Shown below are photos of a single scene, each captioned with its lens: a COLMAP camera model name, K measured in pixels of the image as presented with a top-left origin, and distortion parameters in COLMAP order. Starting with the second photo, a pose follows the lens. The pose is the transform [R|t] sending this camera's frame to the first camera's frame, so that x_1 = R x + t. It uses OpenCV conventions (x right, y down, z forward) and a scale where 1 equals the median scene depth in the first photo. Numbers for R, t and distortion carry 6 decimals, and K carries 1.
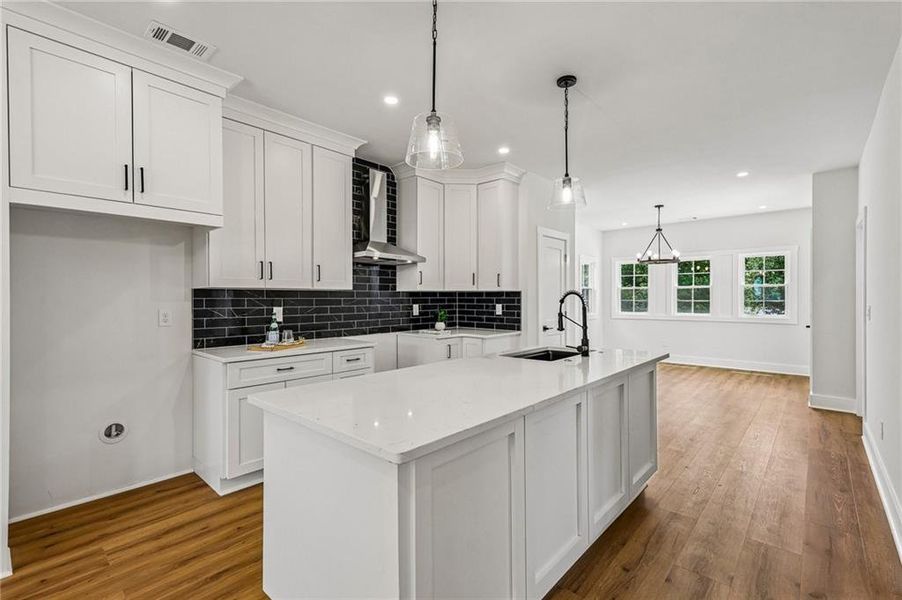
lens RADIAL K [[395.2, 0, 456.3], [0, 395.2, 298.6], [0, 0, 1]] dist [0.000763, -0.000133]
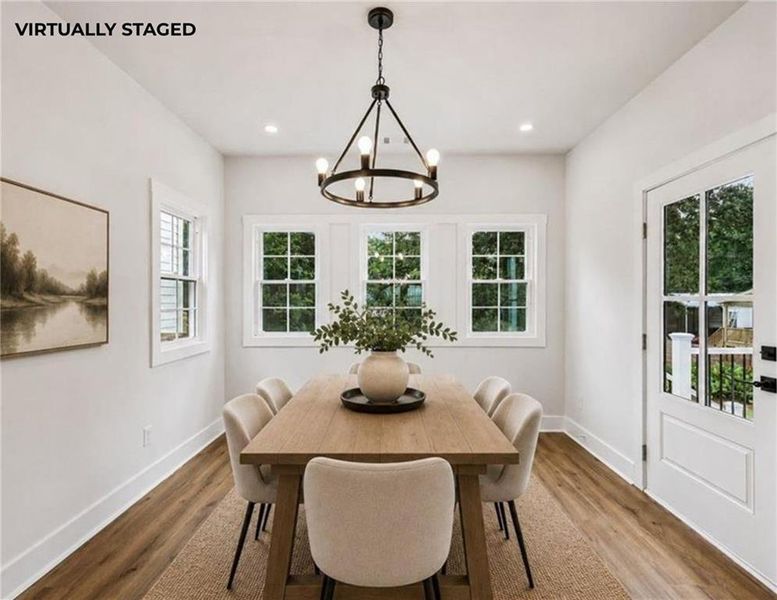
lens RADIAL K [[399.7, 0, 379.7], [0, 399.7, 301.3], [0, 0, 1]] dist [0.000455, -0.000797]
pose [[0.772025, 0.002890, 0.635586, 0.393953], [-0.001986, 0.999996, -0.002135, -0.003535], [-0.635590, 0.000386, 0.772027, 0.962048]]
